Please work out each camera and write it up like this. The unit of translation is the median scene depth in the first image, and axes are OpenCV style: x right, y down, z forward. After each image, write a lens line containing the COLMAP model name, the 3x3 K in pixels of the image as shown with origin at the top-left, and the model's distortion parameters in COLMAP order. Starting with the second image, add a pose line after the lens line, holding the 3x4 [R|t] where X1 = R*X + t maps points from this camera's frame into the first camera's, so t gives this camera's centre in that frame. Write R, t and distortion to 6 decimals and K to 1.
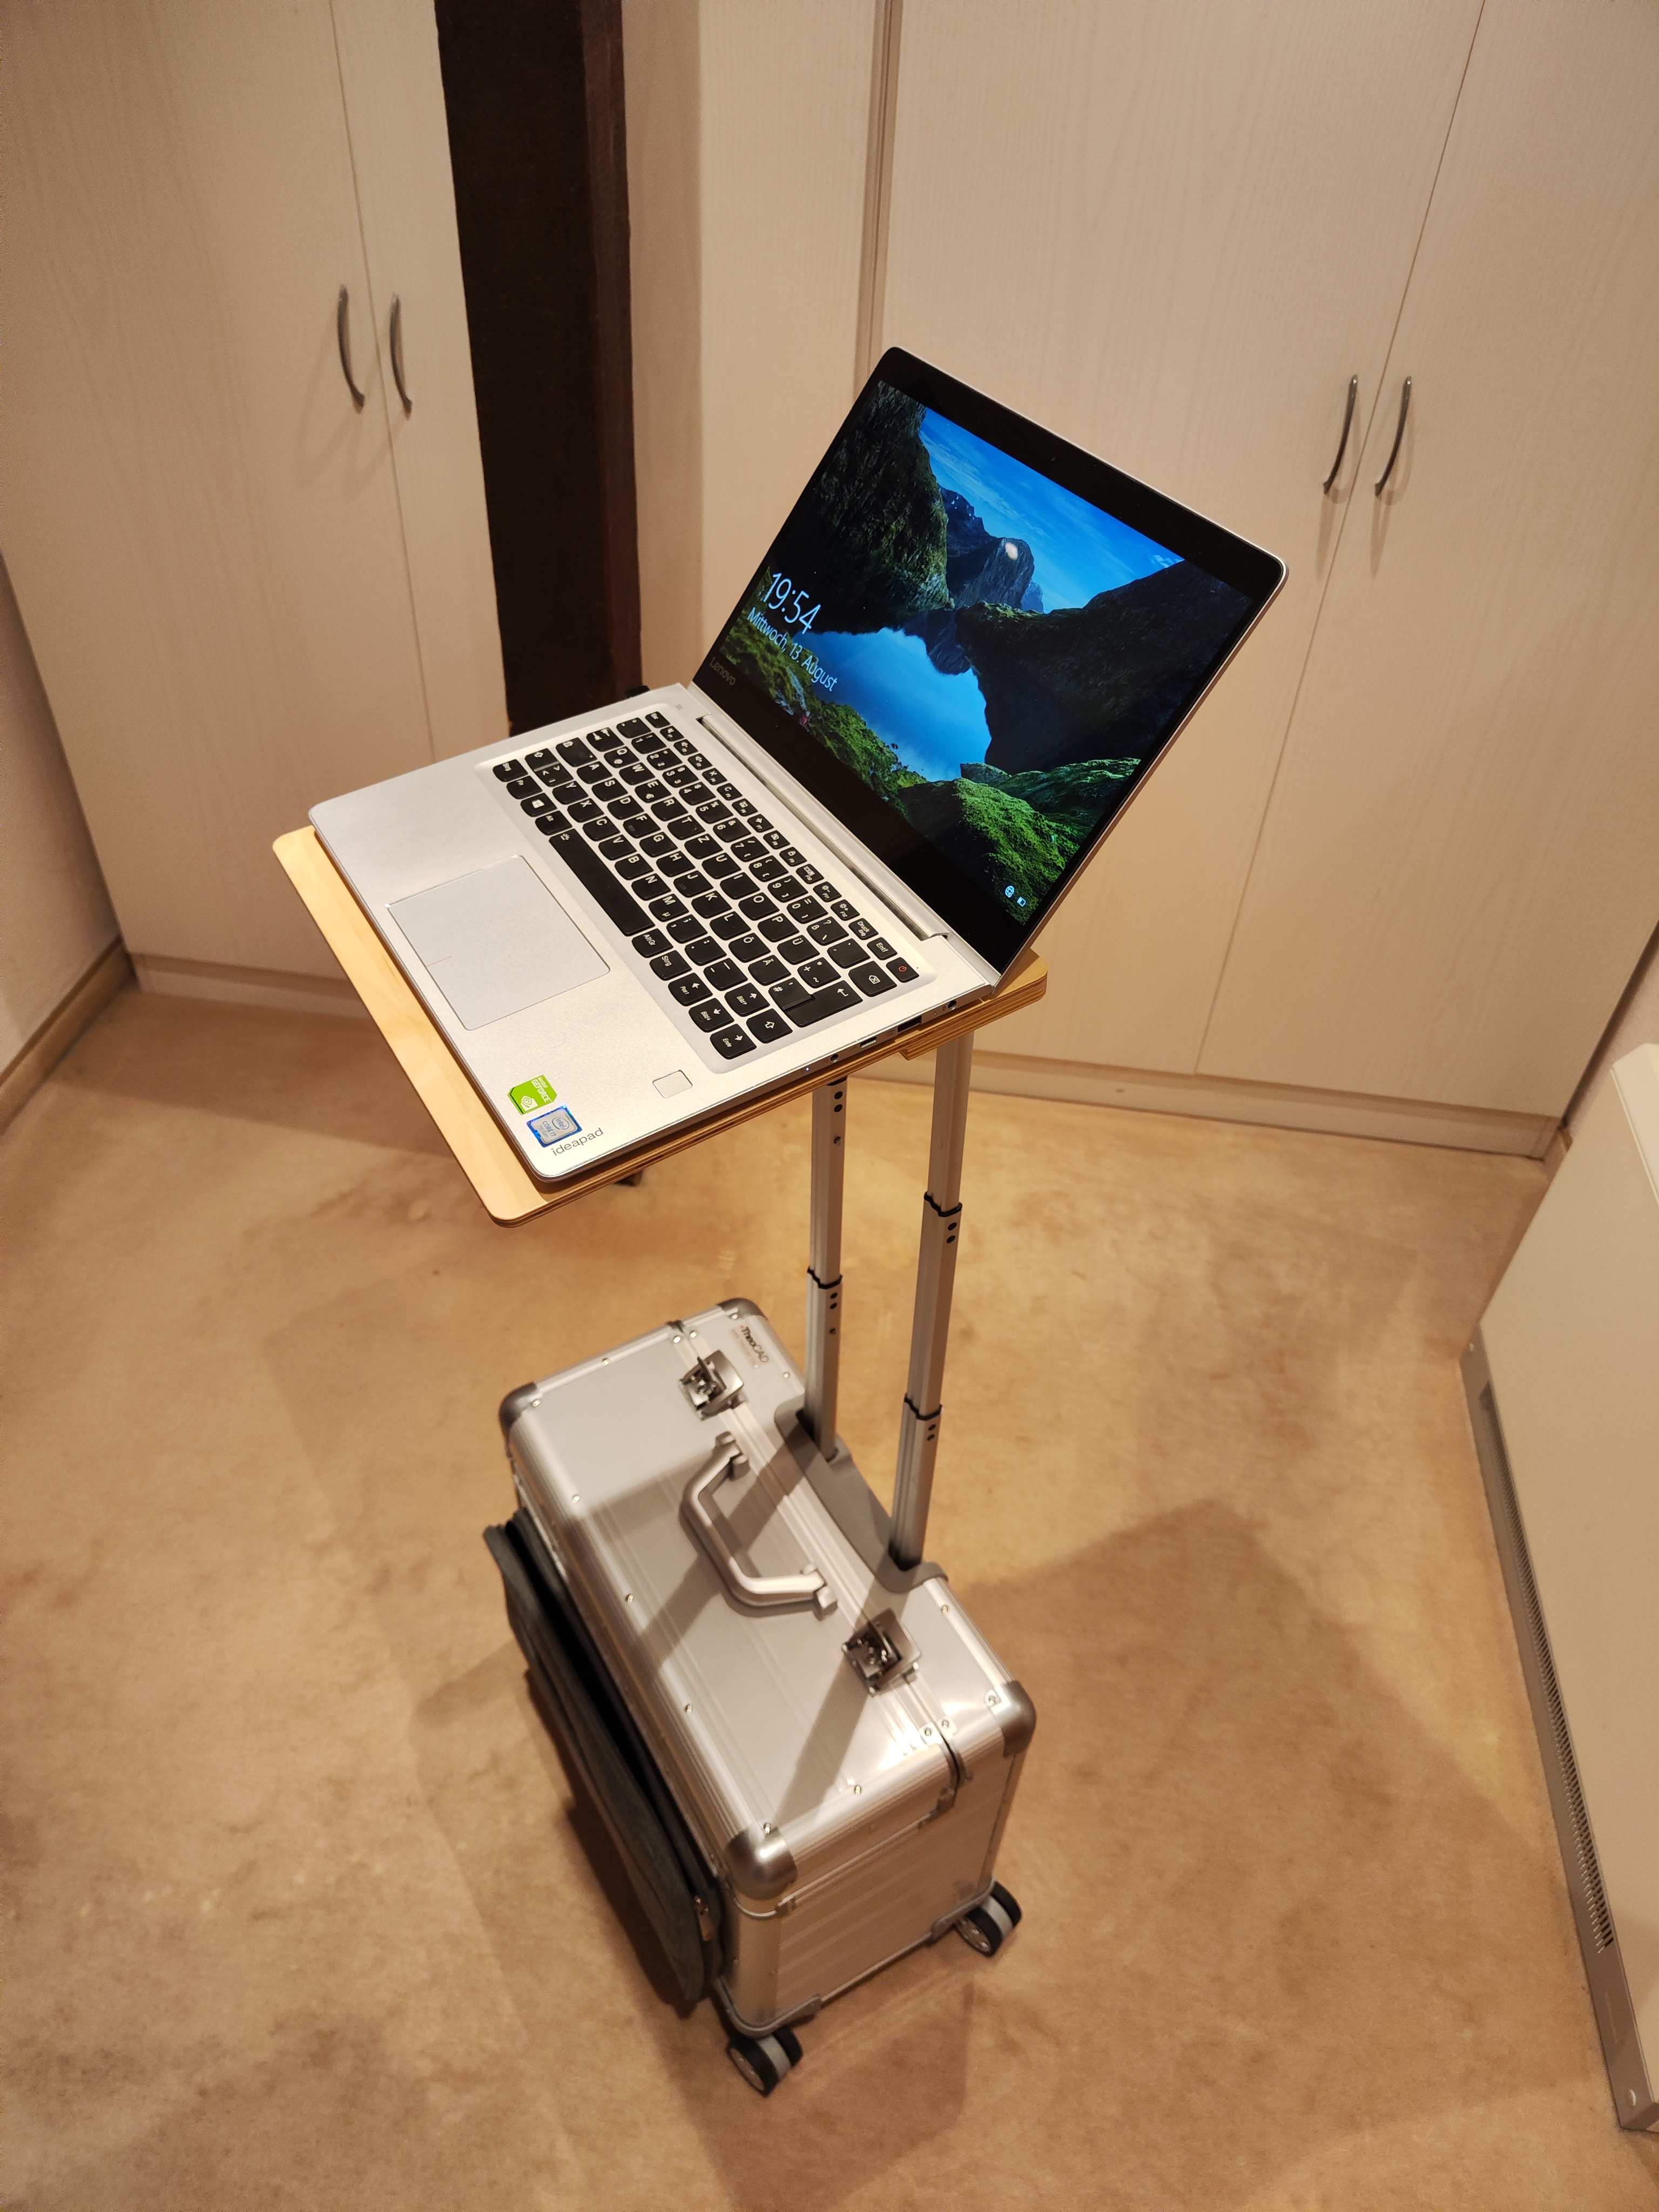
lens RADIAL K [[1558.3, 0, 829.5], [0, 1558.3, 1106.0], [0, 0, 1]] dist [-0.007075, 0.005979]
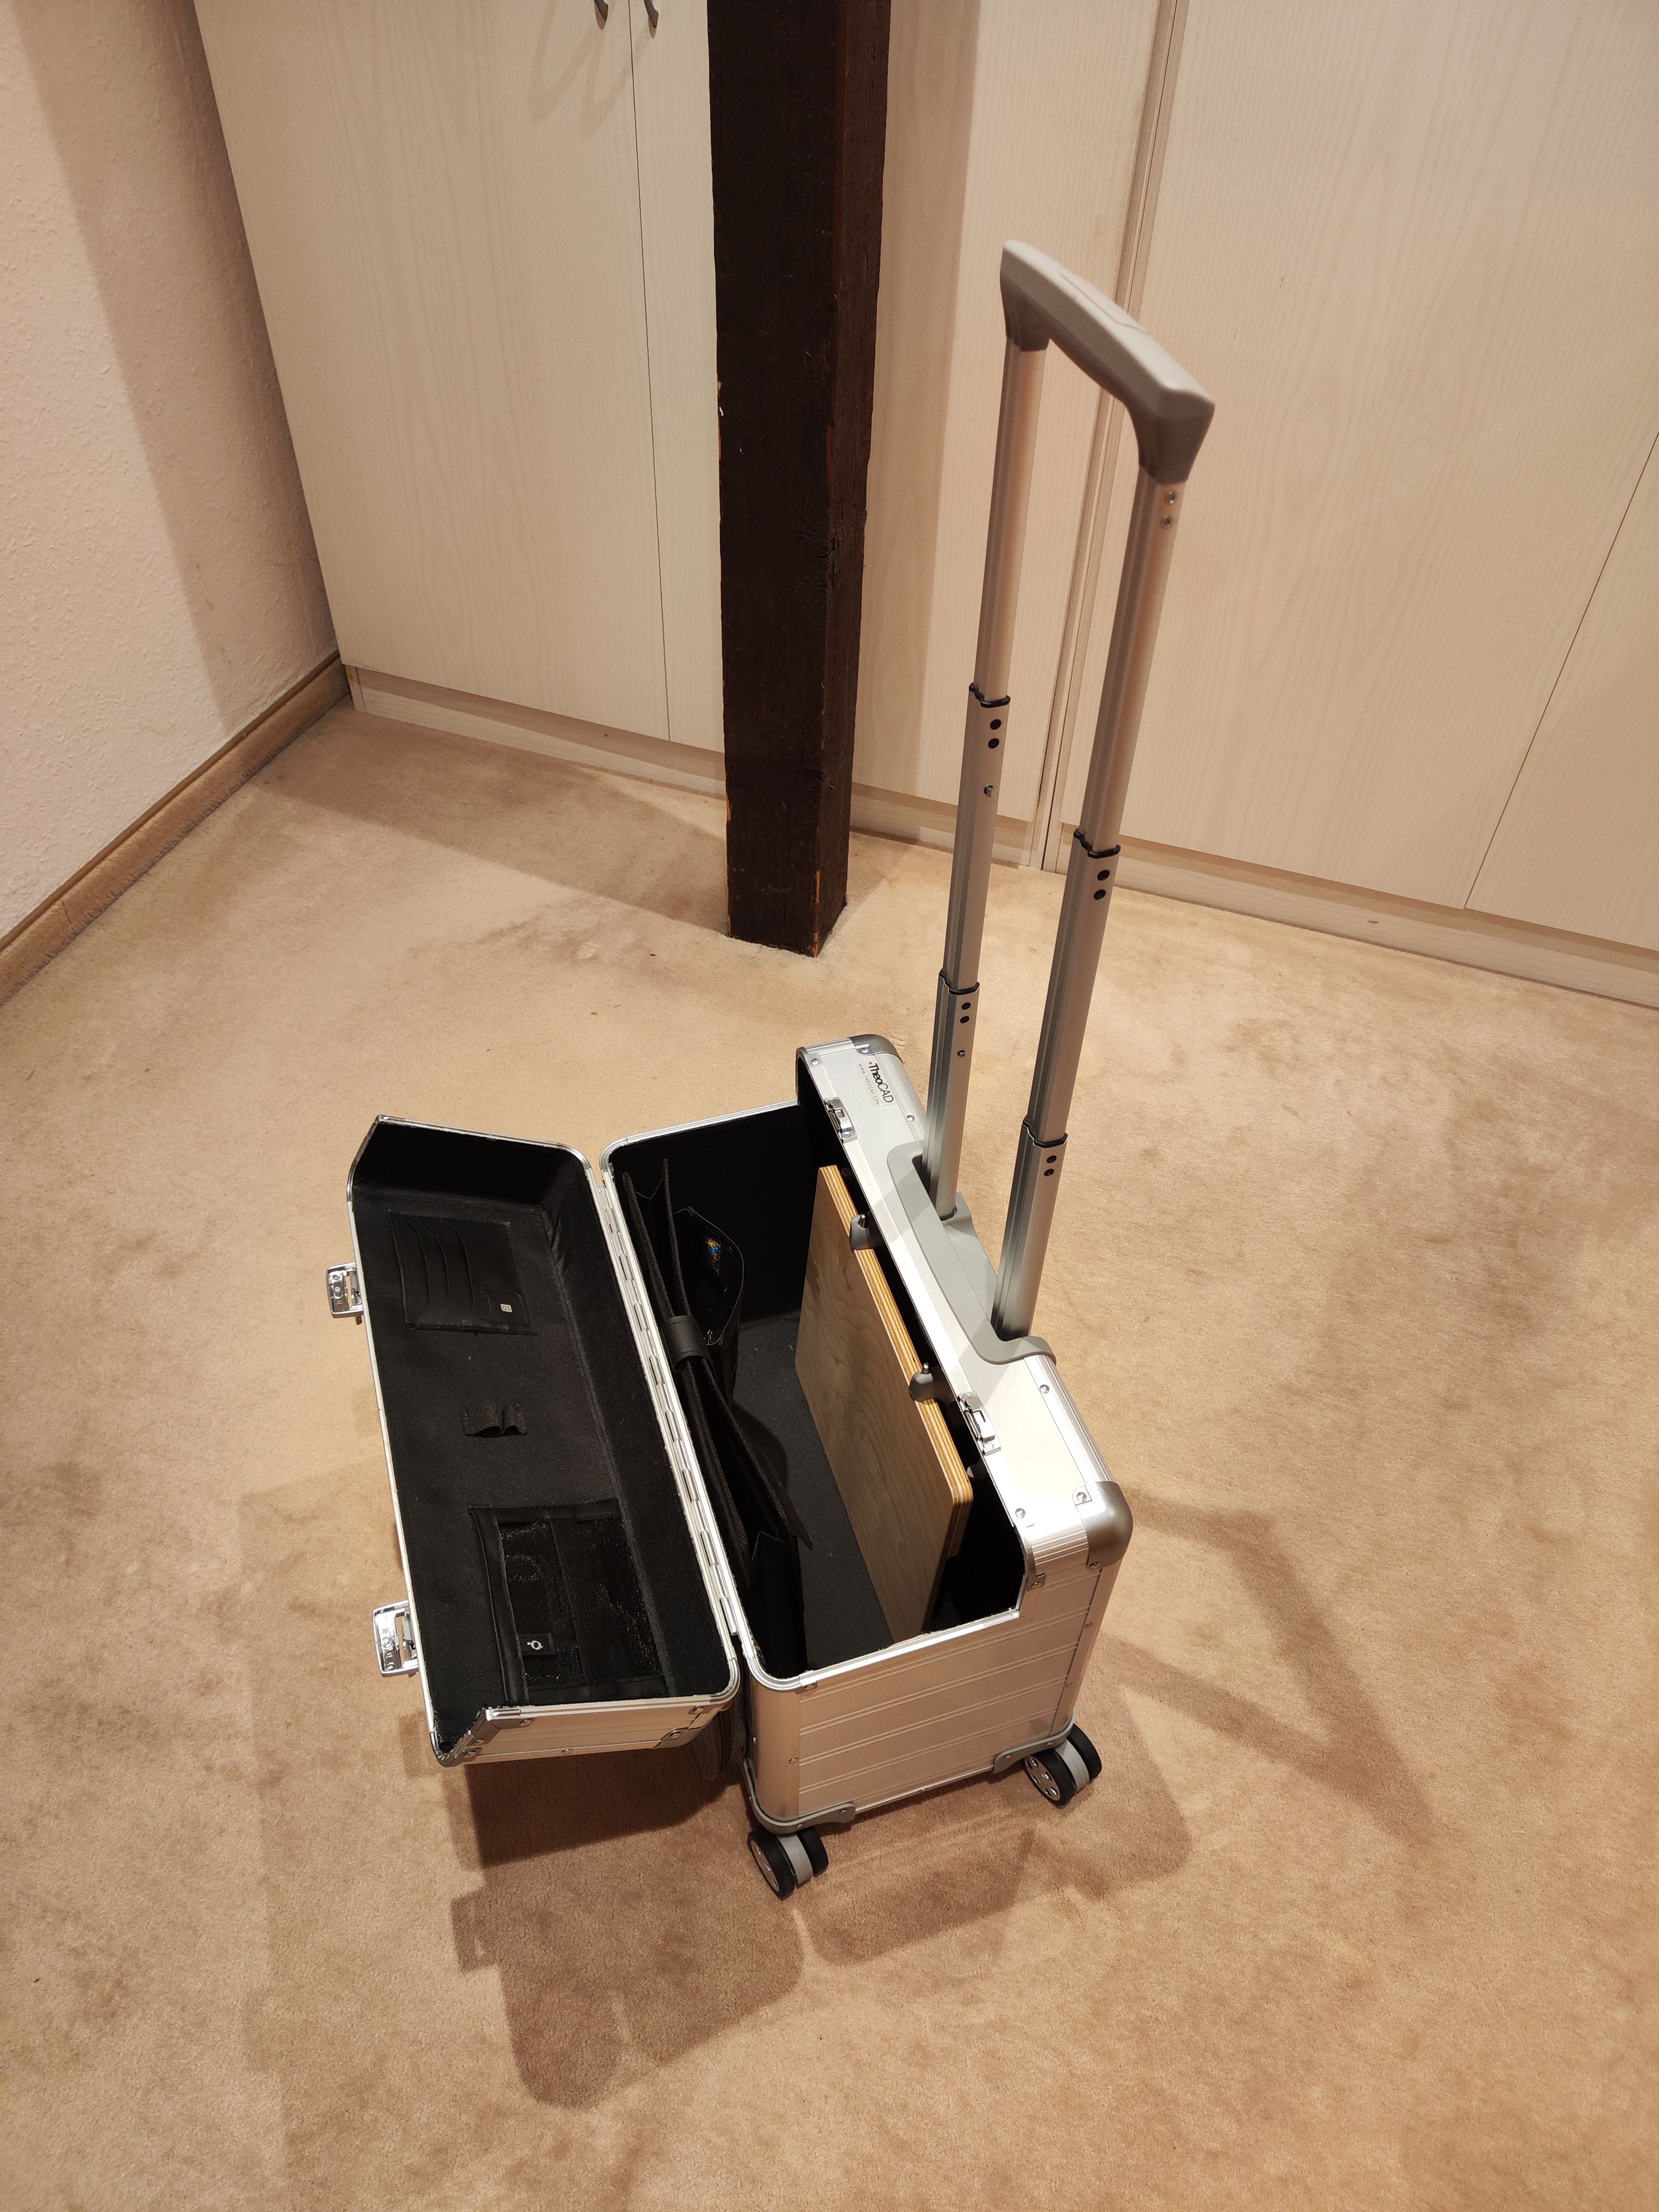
lens RADIAL K [[1530.9, 0, 838.3], [0, 1530.9, 1108.2], [0, 0, 1]] dist [0.000114, 0.003344]
pose [[0.978250, 0.134199, -0.158166, 0.062442], [-0.125177, 0.989955, 0.065732, 0.110113], [0.165399, -0.044504, 0.985222, 0.138570]]
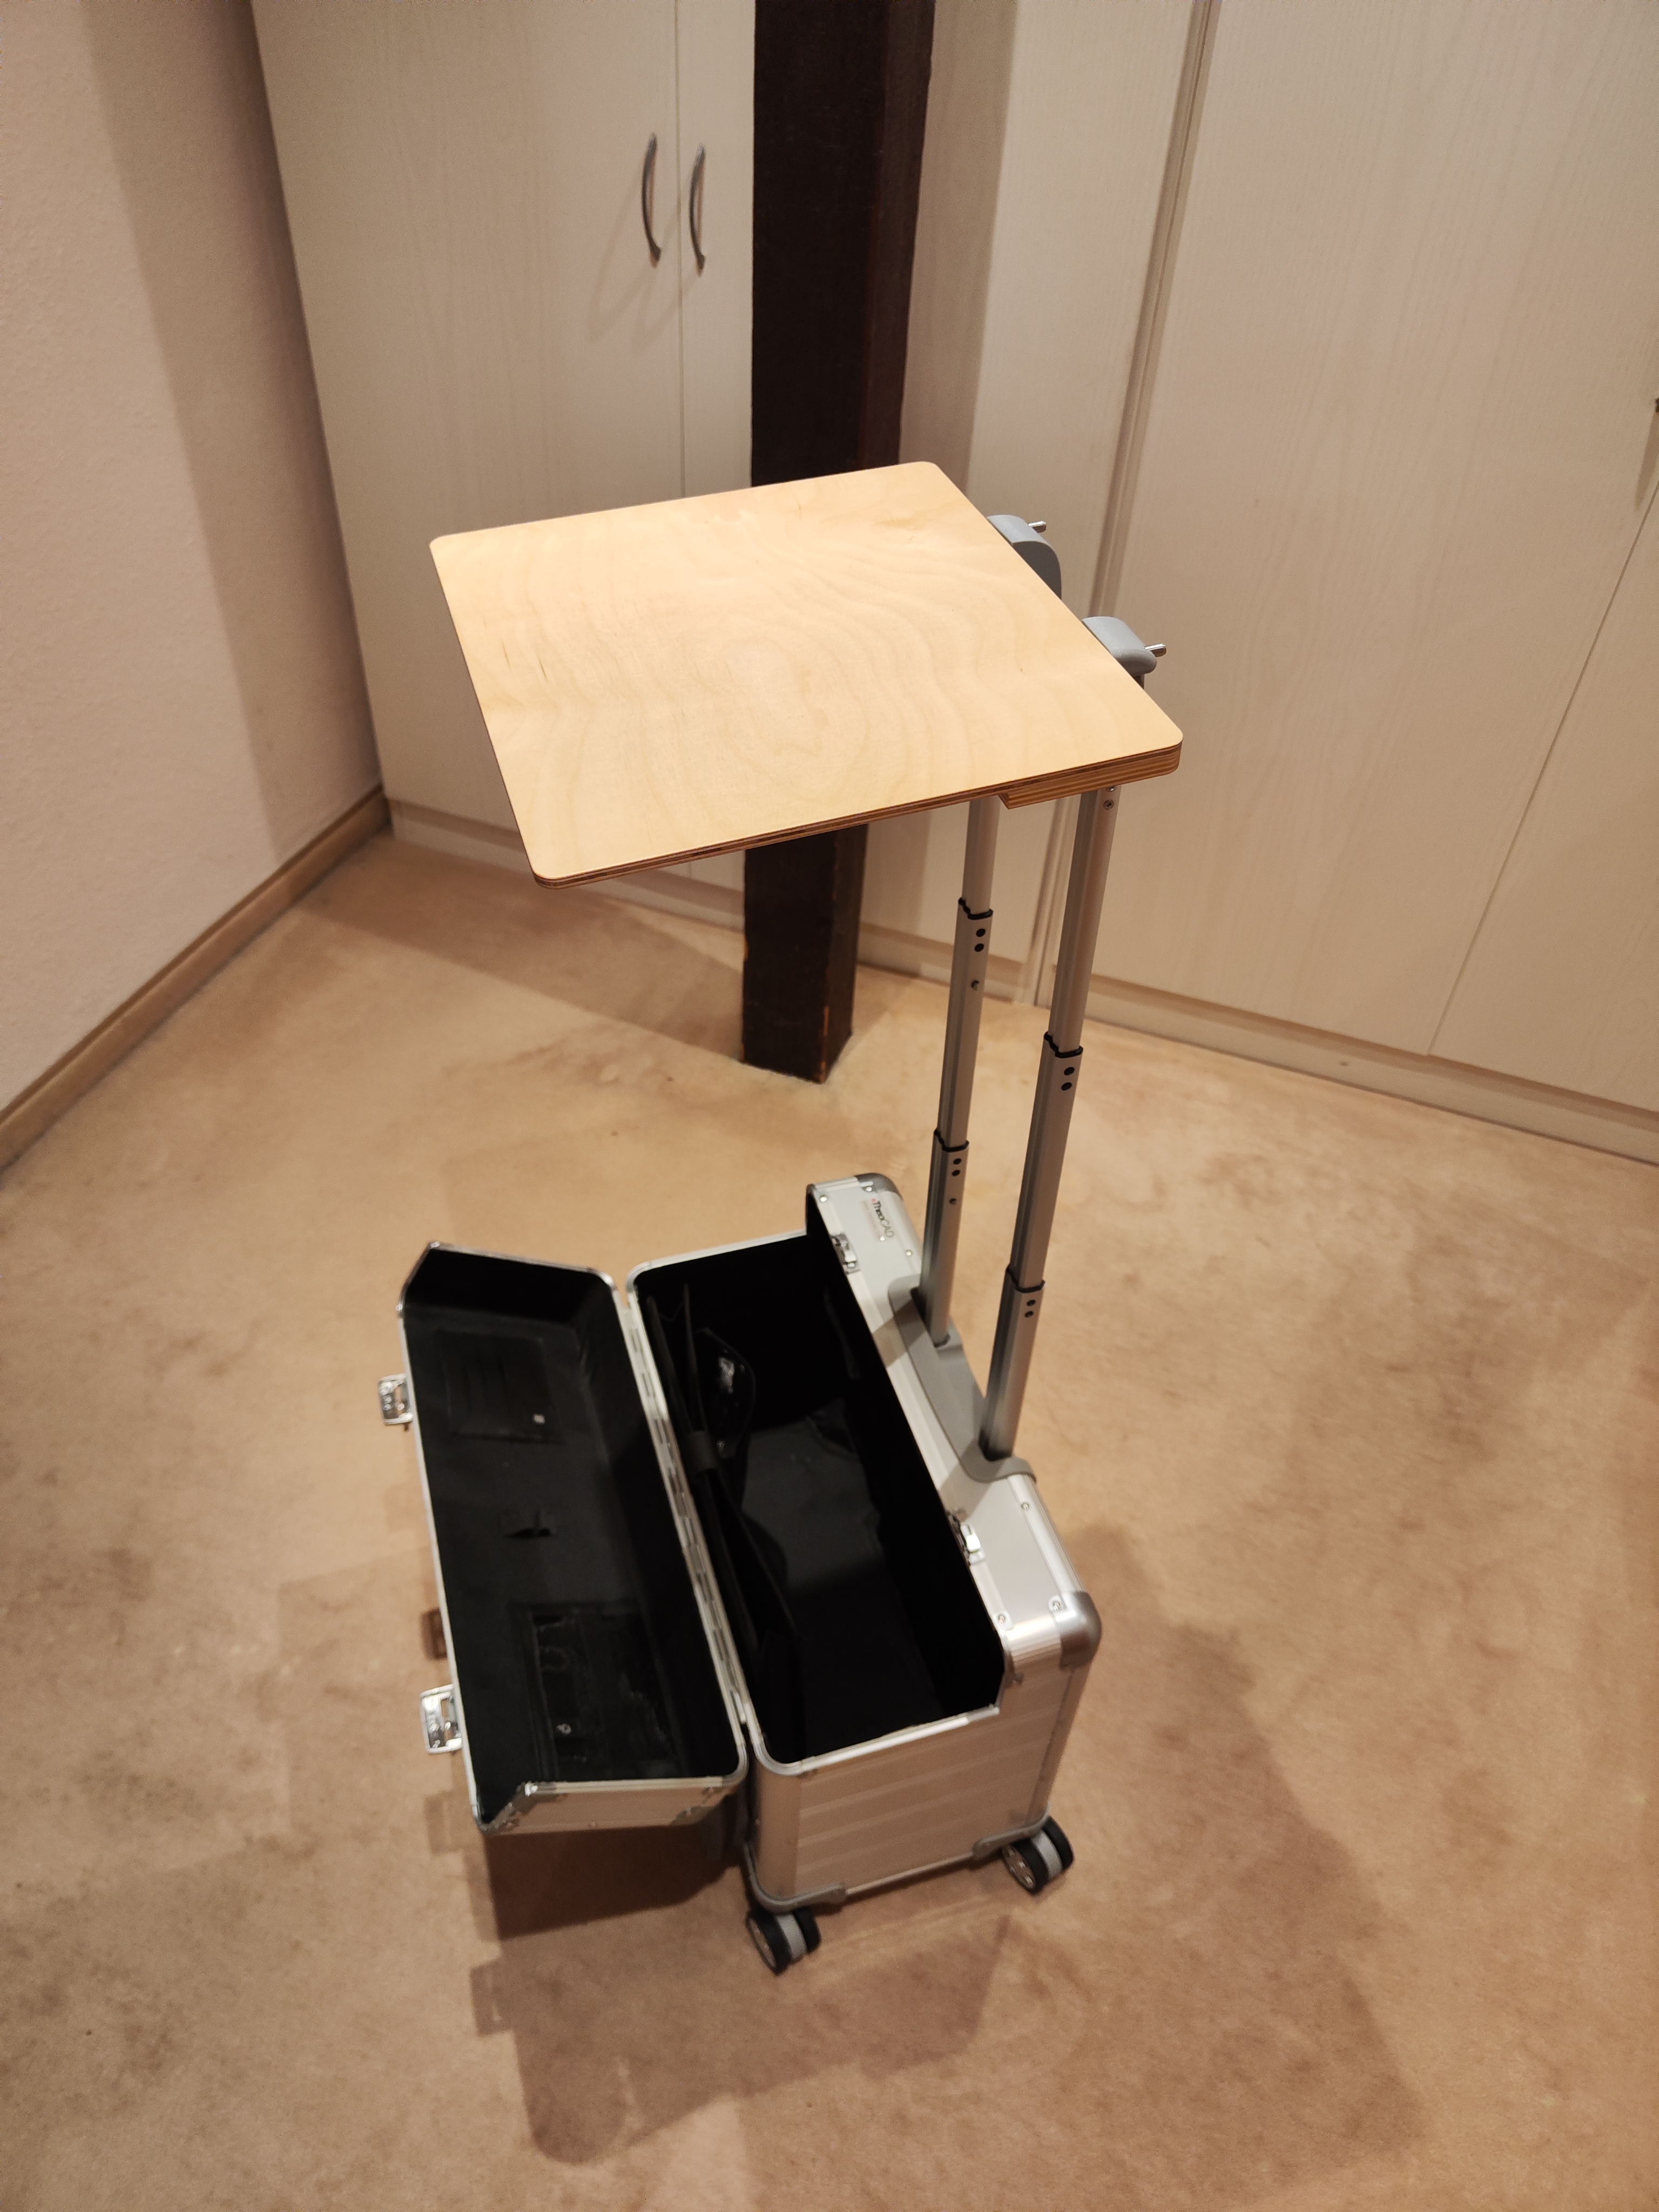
lens RADIAL K [[1558.3, 0, 829.5], [0, 1558.3, 1106.0], [0, 0, 1]] dist [-0.007075, 0.005979]
pose [[0.974704, 0.147826, -0.167628, 0.067000], [-0.148277, 0.988896, 0.009895, 0.076256], [0.167229, 0.015210, 0.985801, 0.033679]]
